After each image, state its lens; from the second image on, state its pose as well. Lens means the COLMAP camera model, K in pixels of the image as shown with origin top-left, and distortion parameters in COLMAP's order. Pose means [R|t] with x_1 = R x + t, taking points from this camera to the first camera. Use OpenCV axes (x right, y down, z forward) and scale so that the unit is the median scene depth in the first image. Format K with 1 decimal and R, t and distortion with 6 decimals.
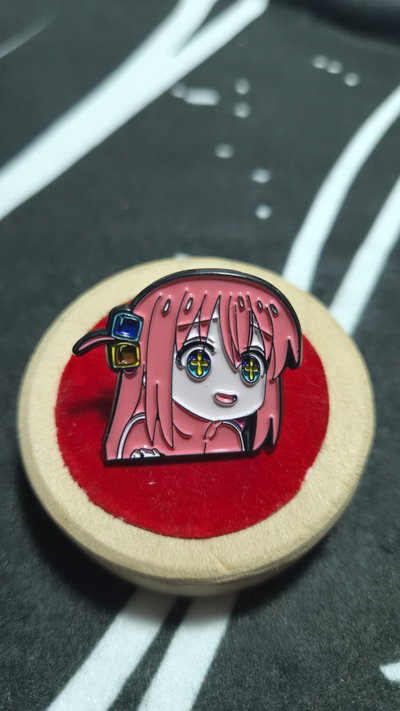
lens RADIAL K [[456.8, 0, 196.9], [0, 456.8, 356.0], [0, 0, 1]] dist [-0.008422, -0.004910]
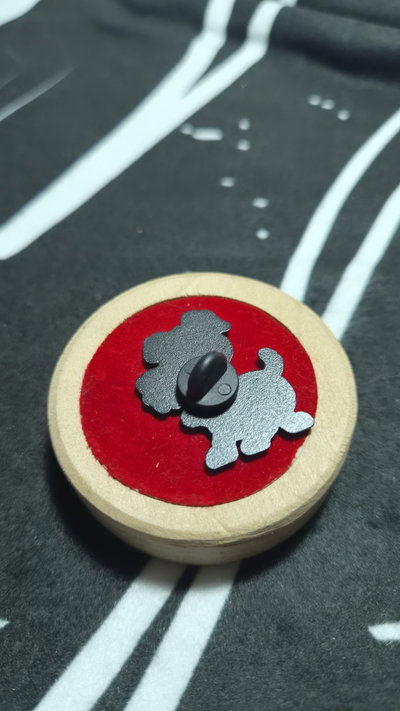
lens RADIAL K [[448.2, 0, 203.8], [0, 448.2, 357.4], [0, 0, 1]] dist [0.004074, -0.000439]
pose [[0.999742, -0.013521, -0.018238, 0.028840], [0.012524, 0.998478, -0.053702, 0.076978], [0.018936, 0.053460, 0.998390, -0.143283]]
